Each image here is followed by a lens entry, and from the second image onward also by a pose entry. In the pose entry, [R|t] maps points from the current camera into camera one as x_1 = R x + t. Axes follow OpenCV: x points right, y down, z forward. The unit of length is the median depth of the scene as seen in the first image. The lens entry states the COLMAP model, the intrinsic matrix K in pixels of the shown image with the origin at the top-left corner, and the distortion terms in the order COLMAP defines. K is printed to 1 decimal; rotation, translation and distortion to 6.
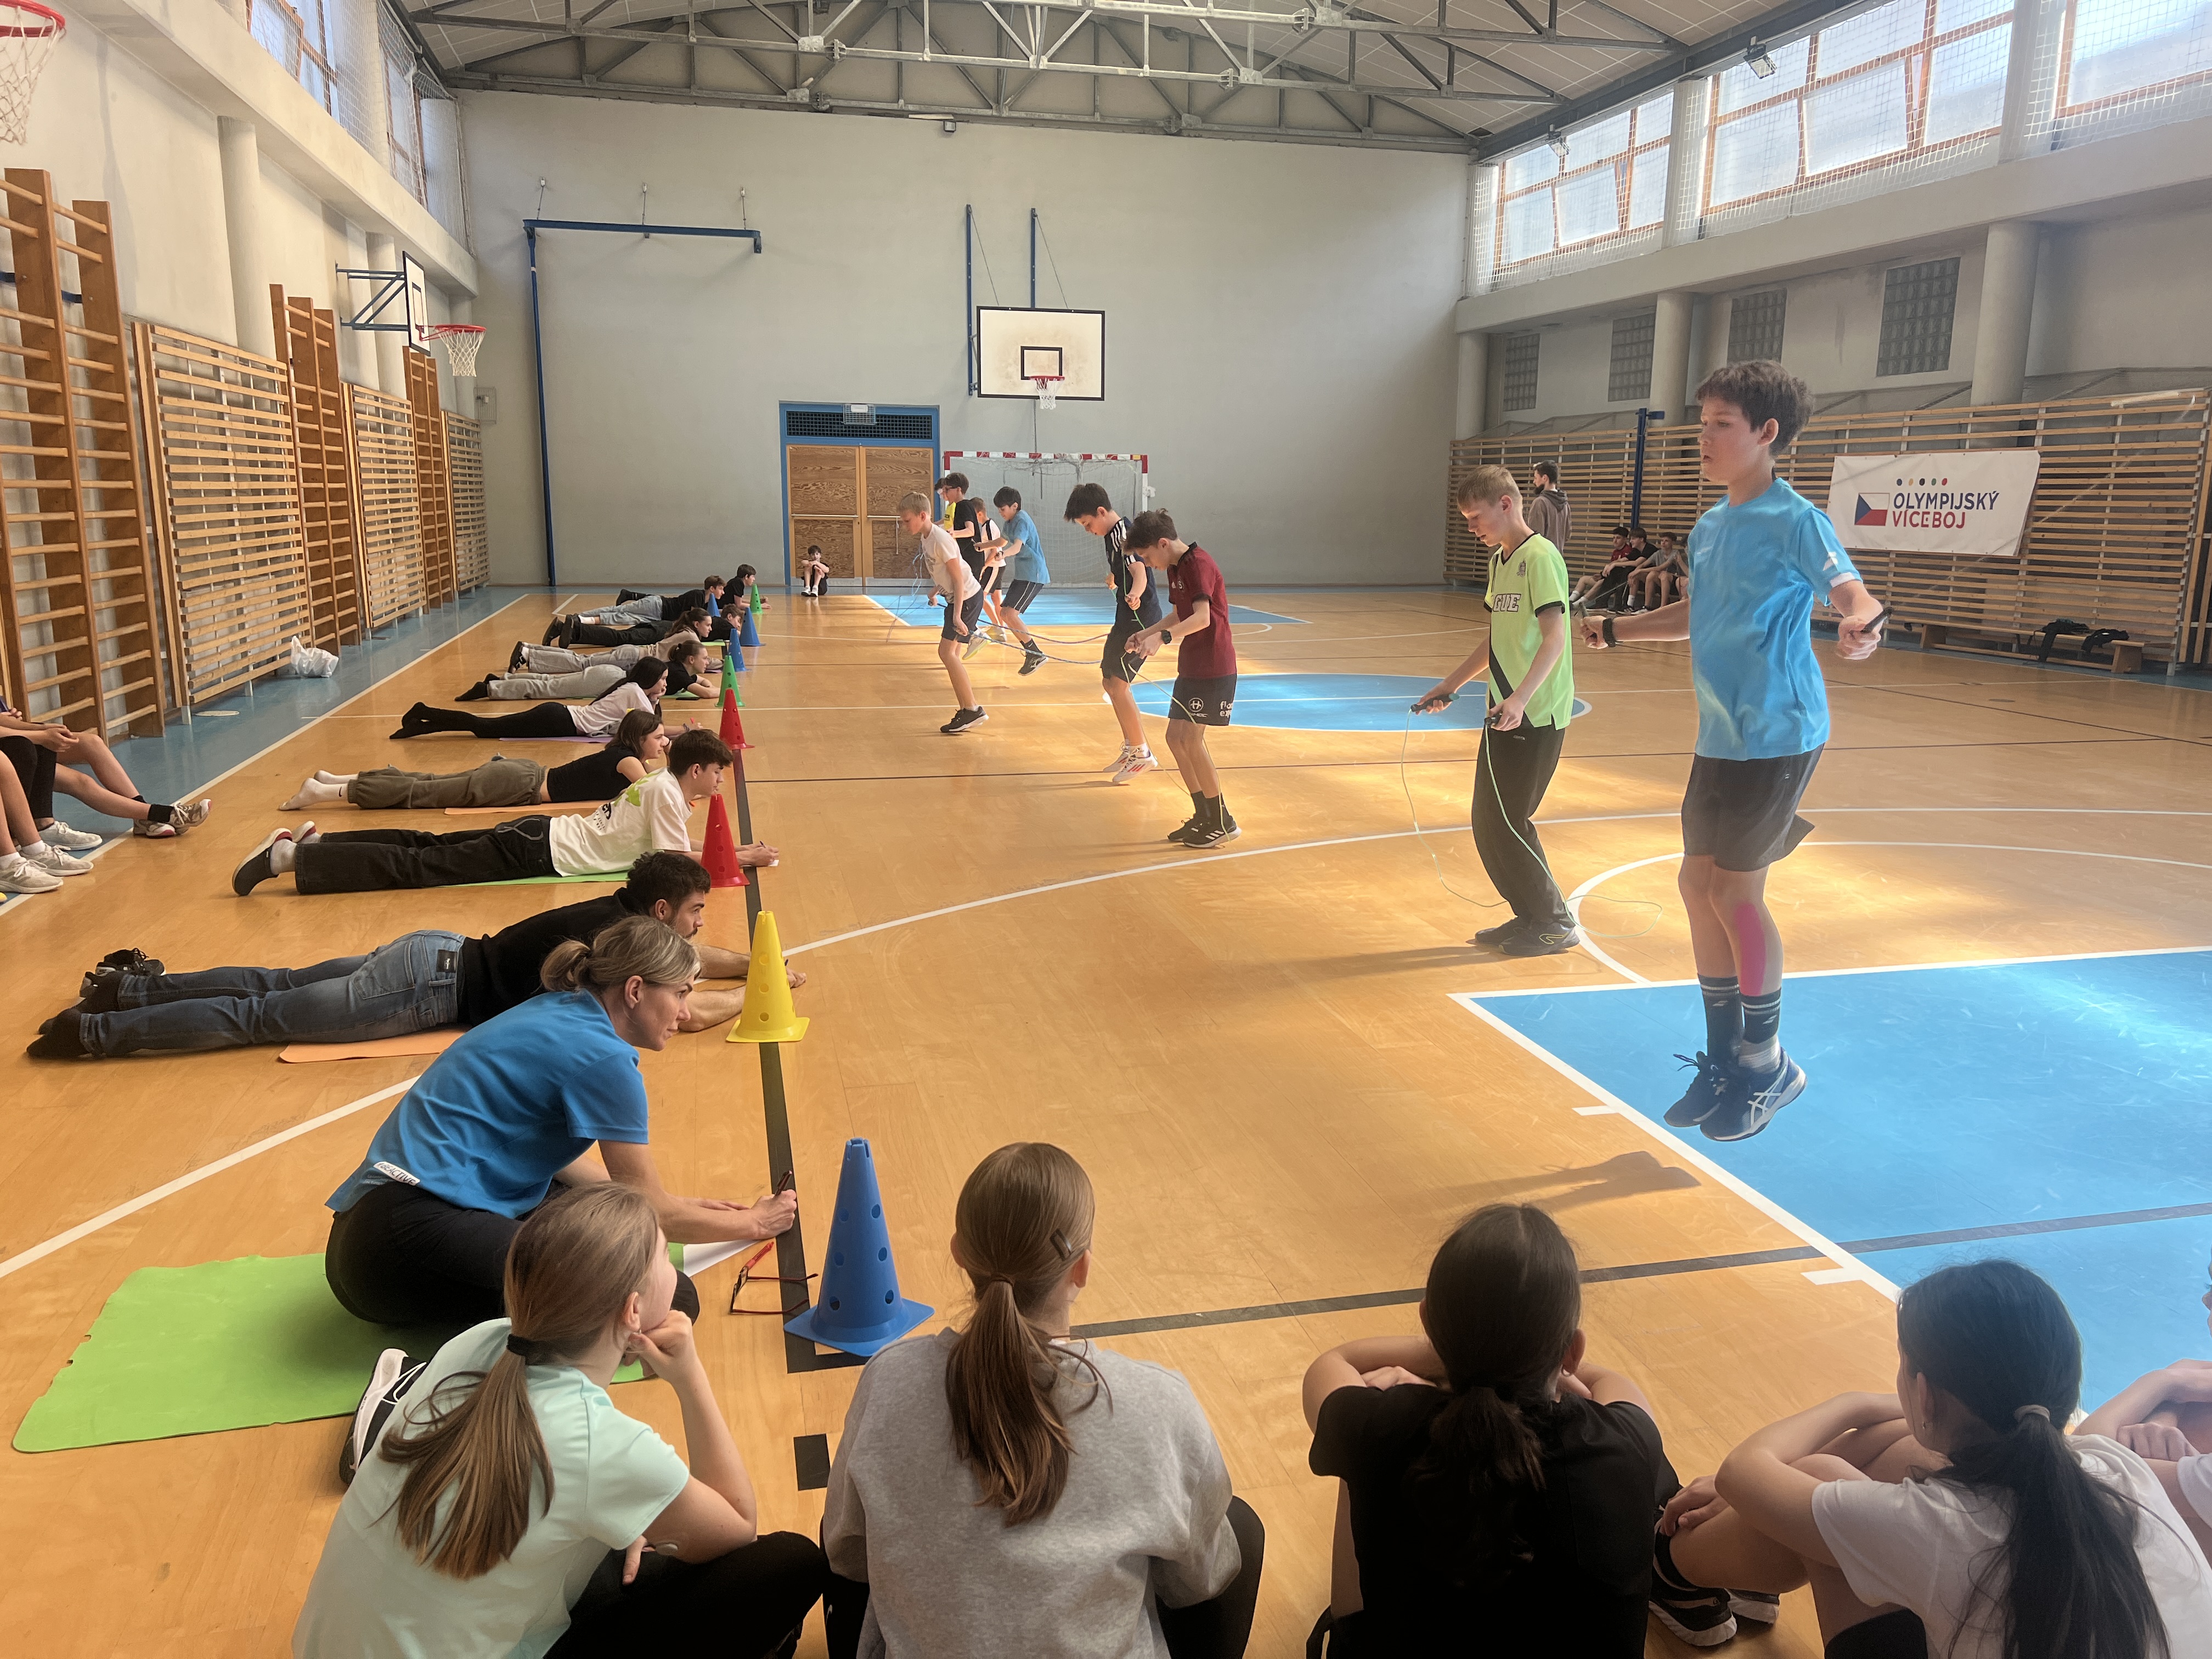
lens RADIAL K [[1666.5, 0, 1130.8], [0, 1666.5, 831.7], [0, 0, 1]] dist [0.051120, -0.057126]
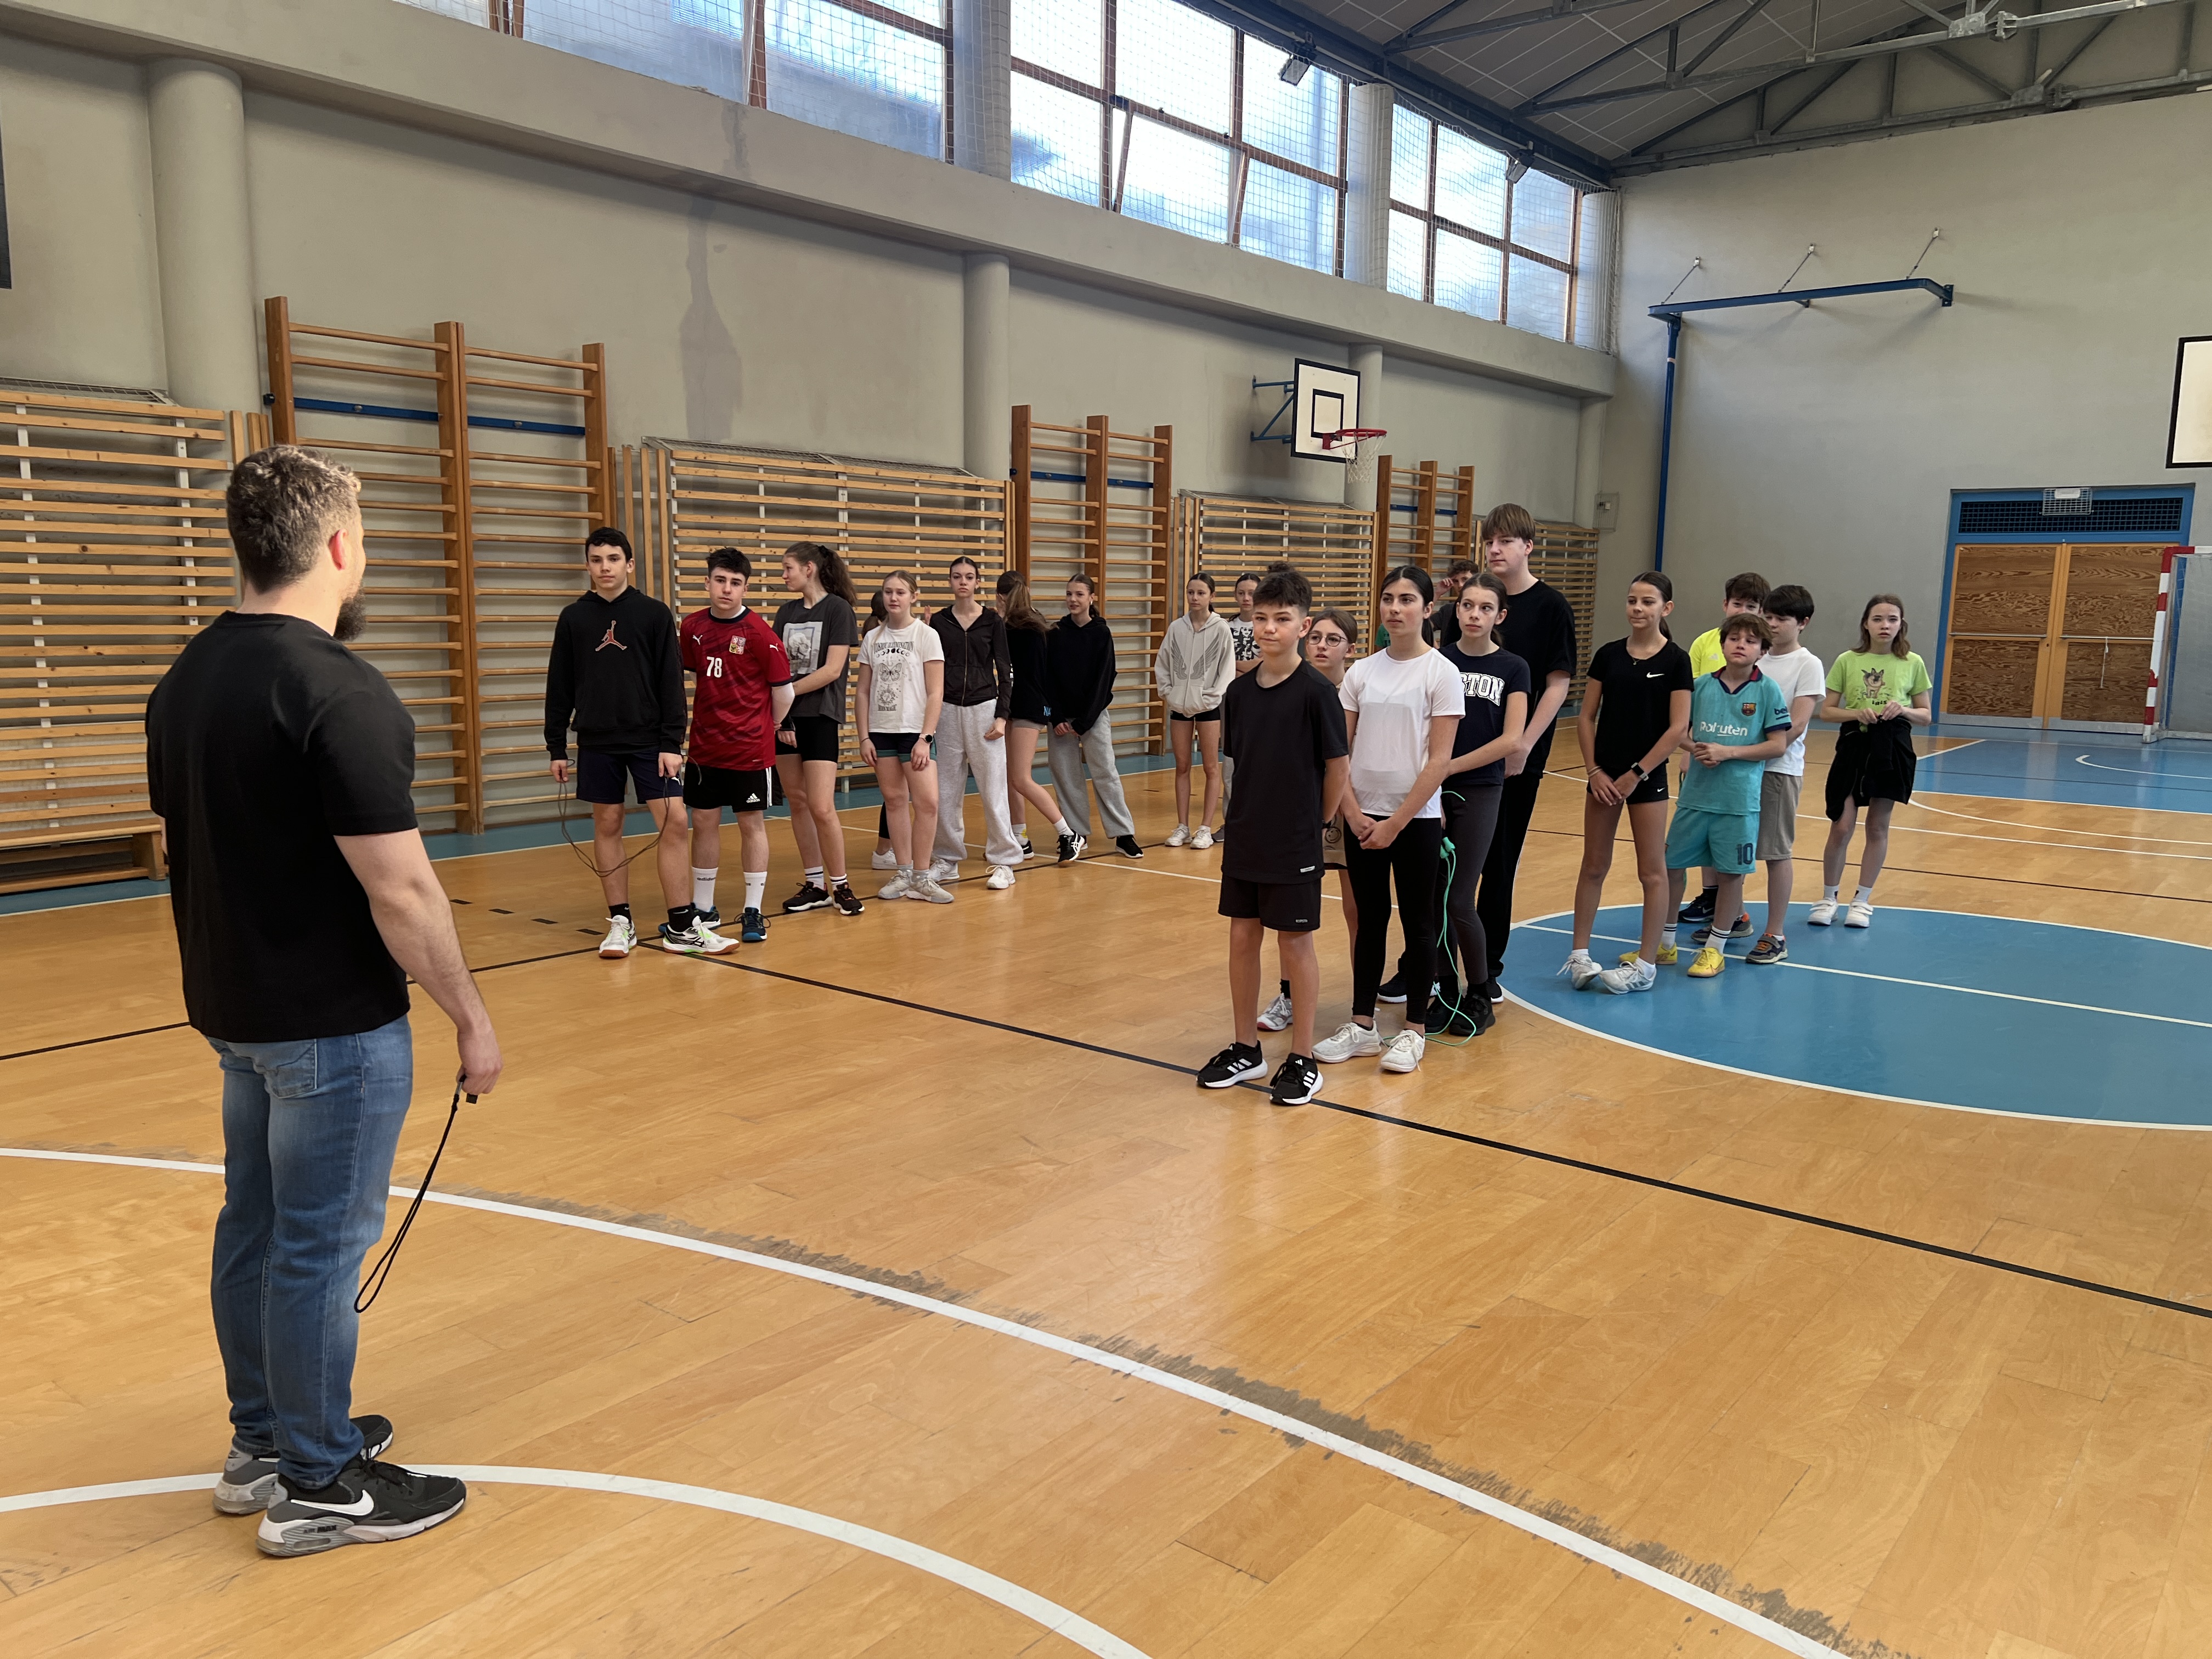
lens RADIAL K [[1666.5, 0, 1099.8], [0, 1666.5, 844.1], [0, 0, 1]] dist [0.051120, -0.057126]
pose [[0.600514, 0.114566, -0.791364, 0.217449], [-0.161949, 0.986598, 0.019938, -0.051511], [0.783042, 0.116188, 0.611020, 0.260498]]
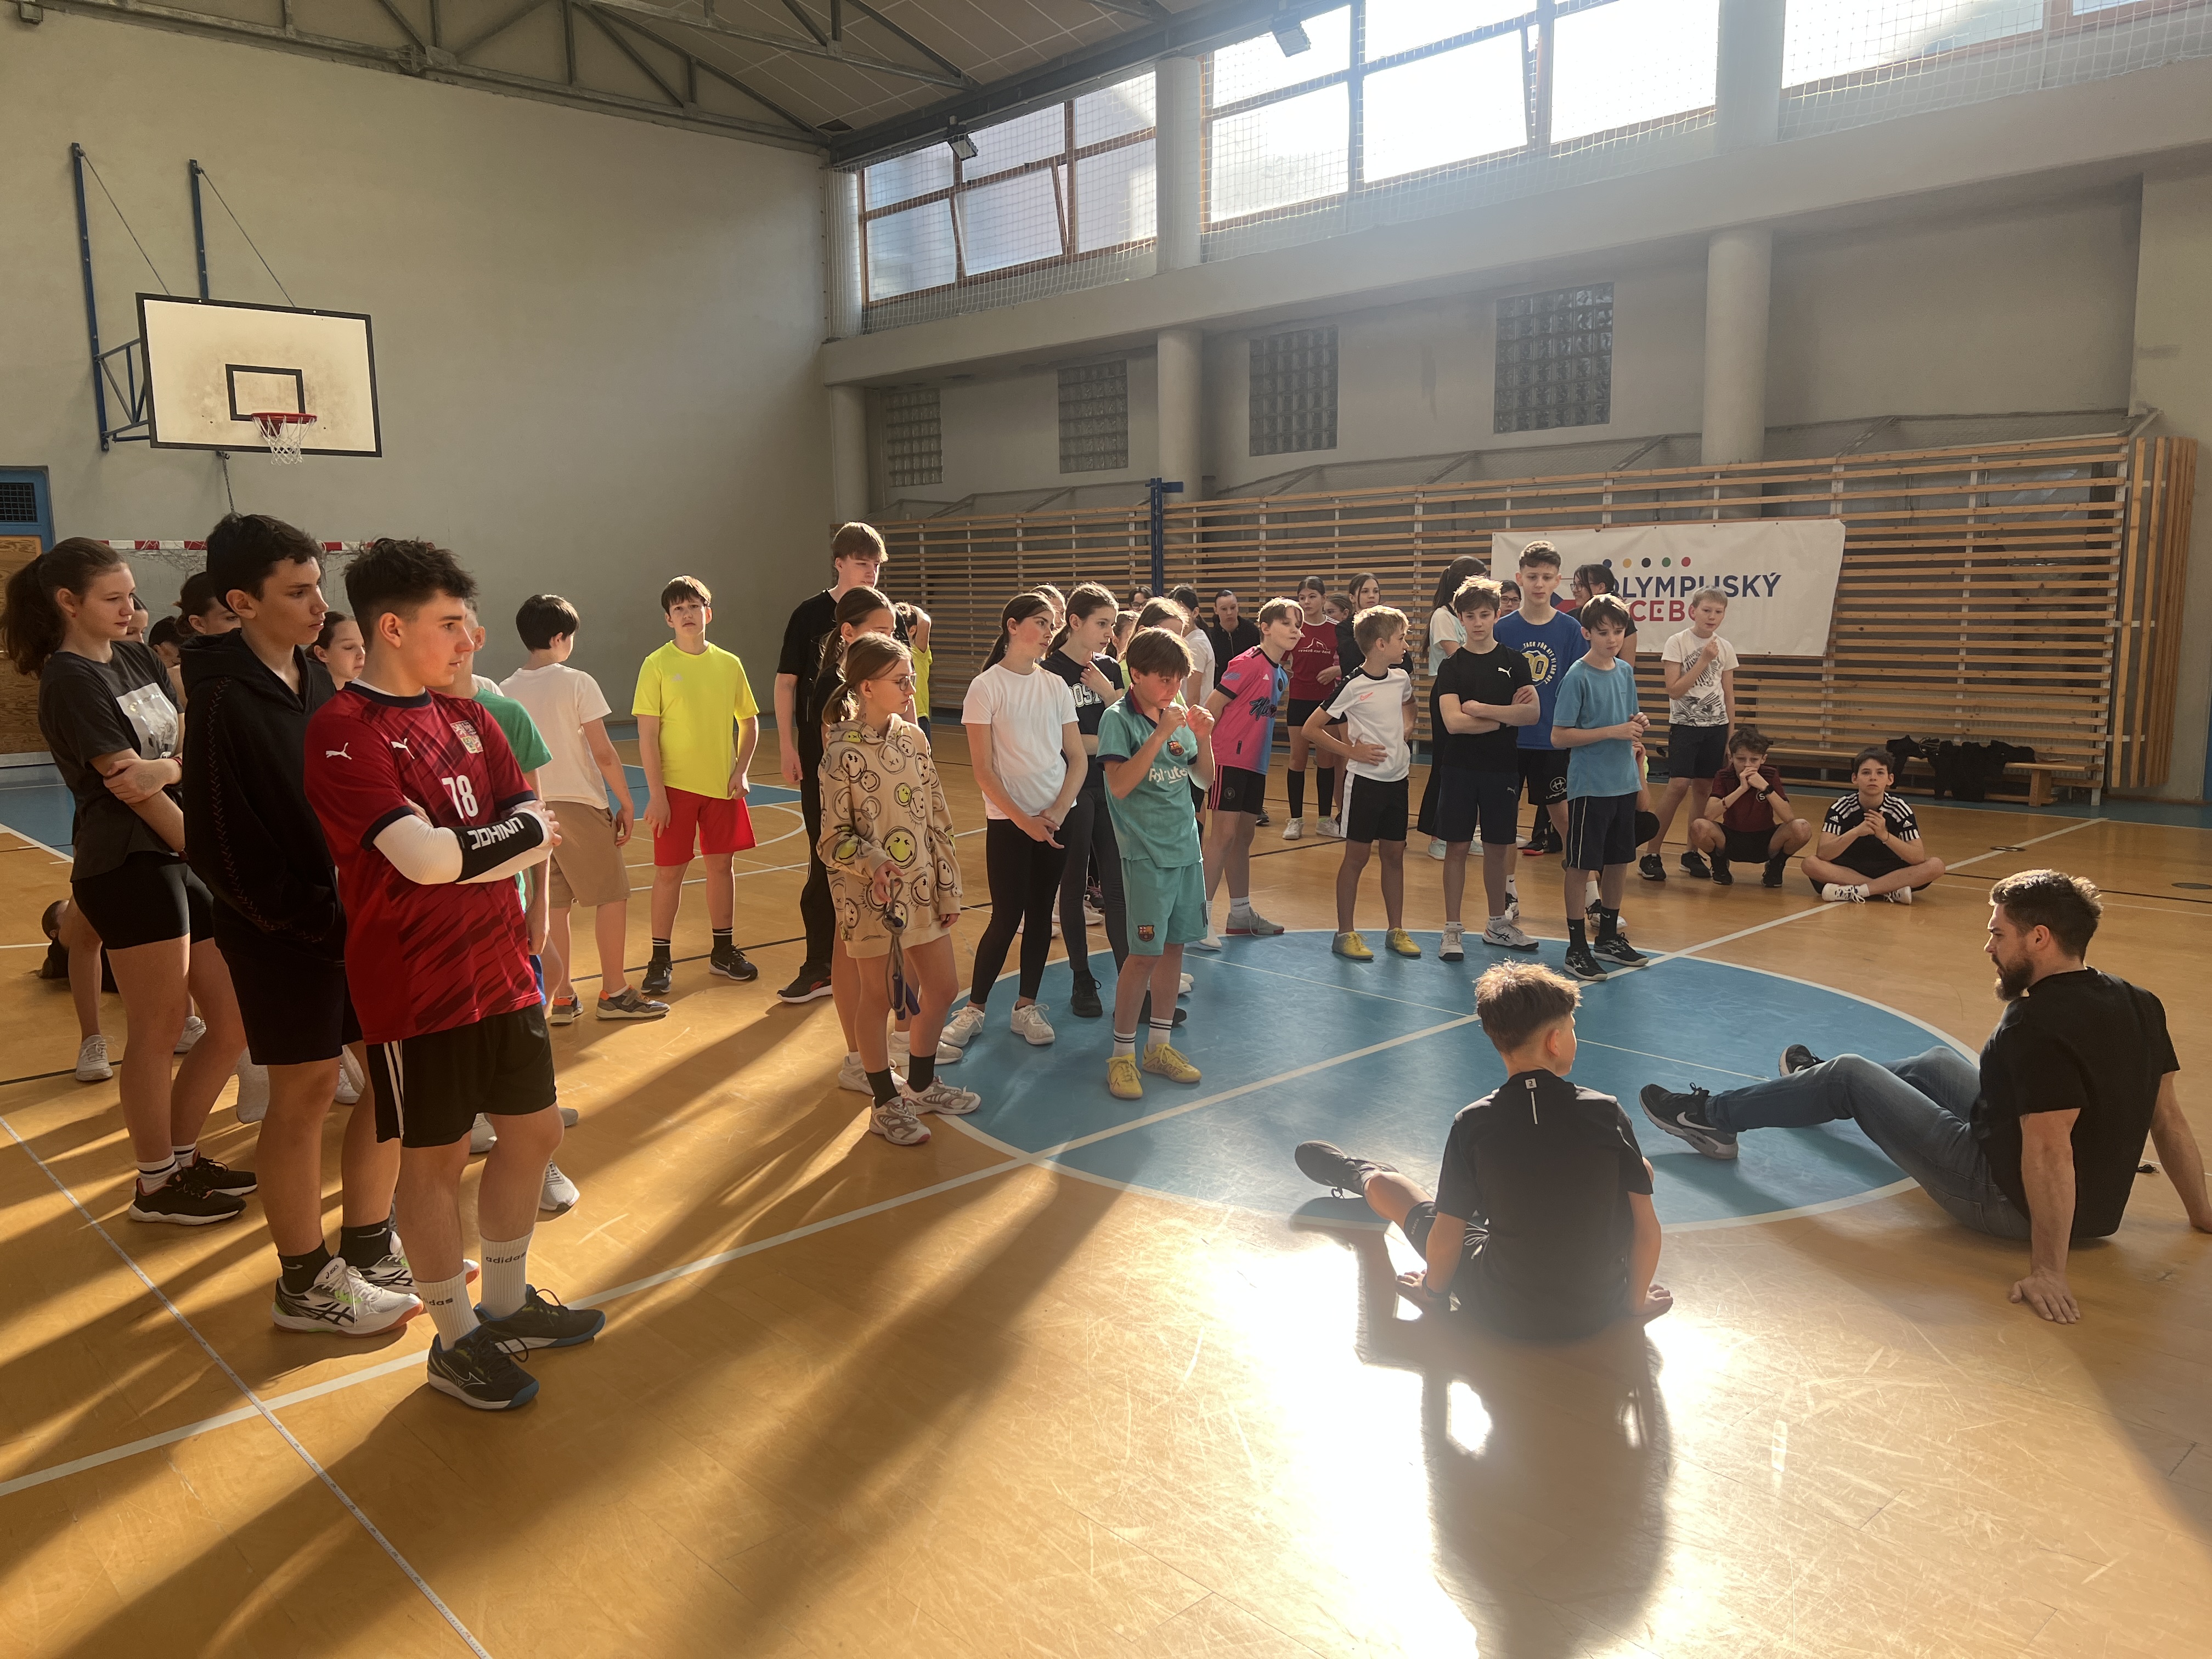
lens RADIAL K [[1666.5, 0, 1097.8], [0, 1666.5, 828.7], [0, 0, 1]] dist [0.051120, -0.057126]
pose [[0.877988, -0.092970, 0.469568, -0.092741], [0.119061, 0.992544, -0.026105, -0.076306], [-0.463639, 0.078827, 0.882510, 0.352370]]
